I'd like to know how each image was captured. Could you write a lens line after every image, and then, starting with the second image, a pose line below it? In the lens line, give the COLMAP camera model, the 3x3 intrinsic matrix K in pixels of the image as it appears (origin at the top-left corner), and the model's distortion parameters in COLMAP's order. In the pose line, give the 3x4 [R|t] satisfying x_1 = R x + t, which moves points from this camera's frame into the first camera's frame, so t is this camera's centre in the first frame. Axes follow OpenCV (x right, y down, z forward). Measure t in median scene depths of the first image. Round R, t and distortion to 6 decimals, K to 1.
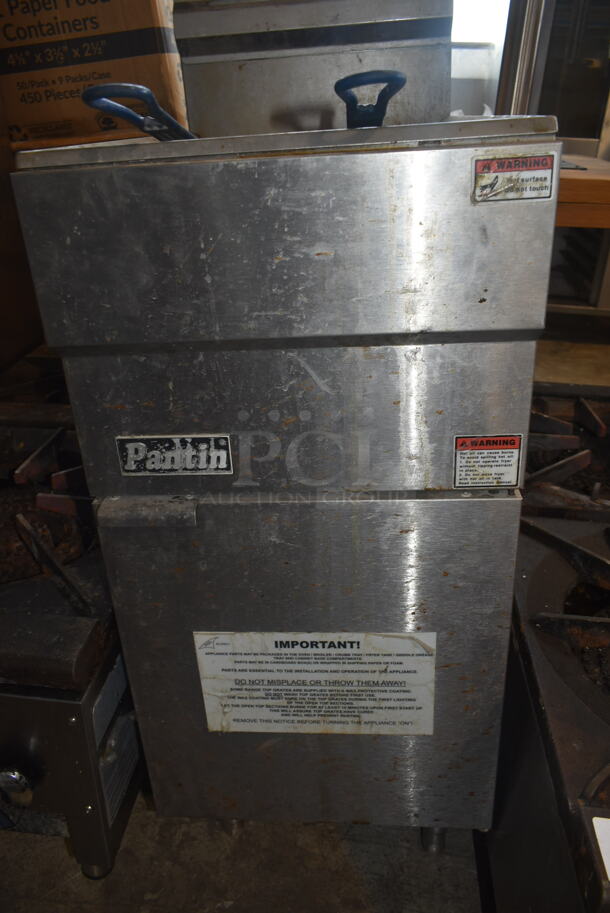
lens RADIAL K [[700.9, 0, 304.7], [0, 700.9, 458.9], [0, 0, 1]] dist [-0.009653, 0.001269]
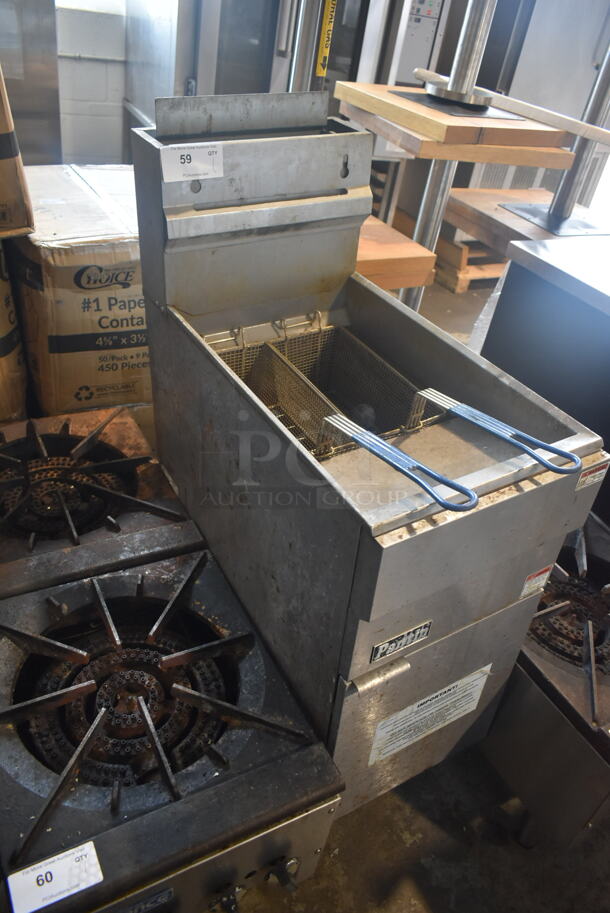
lens RADIAL K [[686.7, 0, 305.0], [0, 686.7, 456.5], [0, 0, 1]] dist [-0.009058, -0.002281]
pose [[0.822252, -0.250042, 0.511254, -0.909164], [0.142786, 0.960220, 0.239978, -0.699138], [-0.550921, -0.124323, 0.825245, -0.096020]]
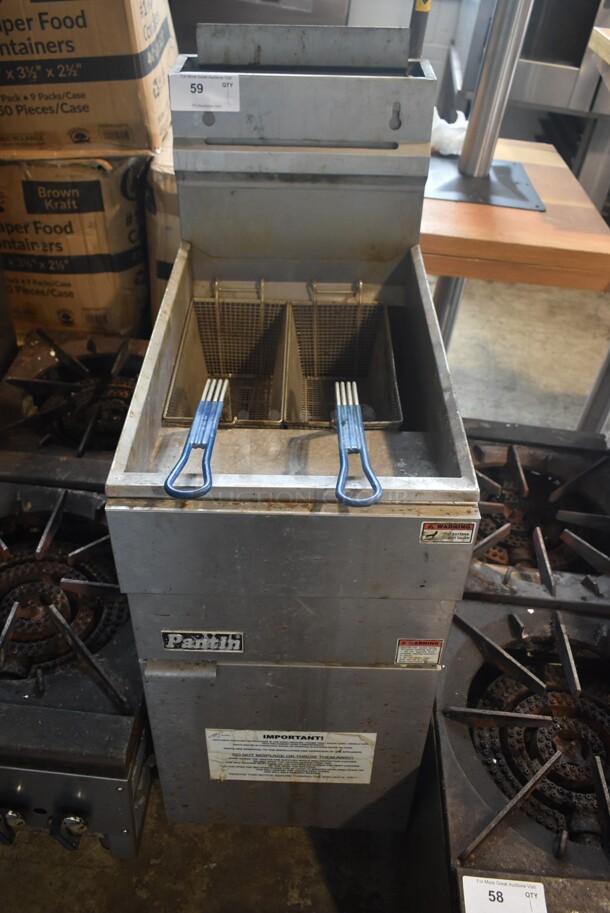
lens RADIAL K [[776.6, 0, 305.0], [0, 776.6, 456.5], [0, 0, 1]] dist [-0.011025, -0.000350]
pose [[0.995515, 0.025803, 0.091021, -0.113686], [-0.045618, 0.973776, 0.222888, -0.625262], [-0.082883, -0.226040, 0.970586, -0.389185]]
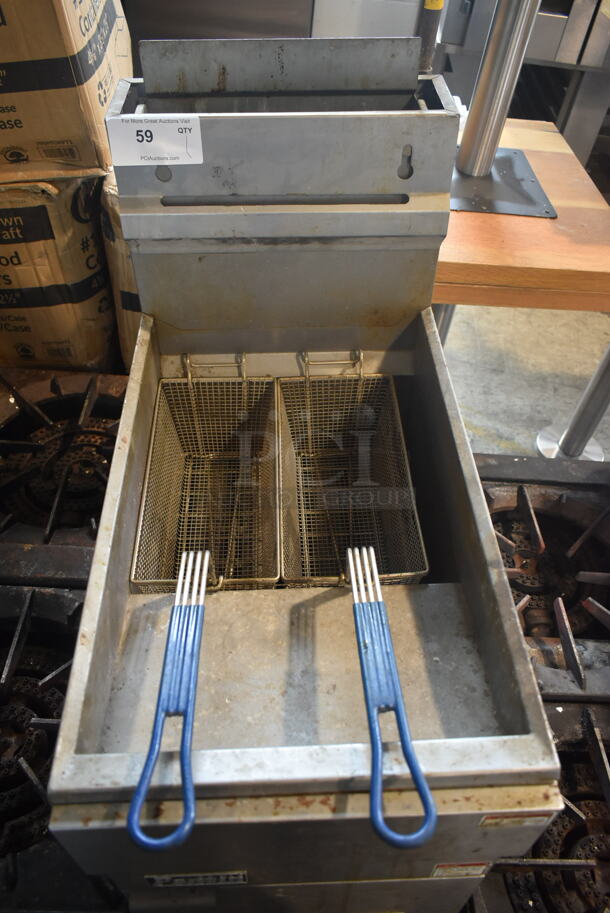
lens RADIAL K [[700.9, 0, 304.7], [0, 700.9, 458.9], [0, 0, 1]] dist [-0.009653, 0.001269]
pose [[0.992588, -0.031552, 0.117360, -0.106139], [-0.011087, 0.938172, 0.345992, -0.903679], [-0.121020, -0.344729, 0.930868, 0.128358]]
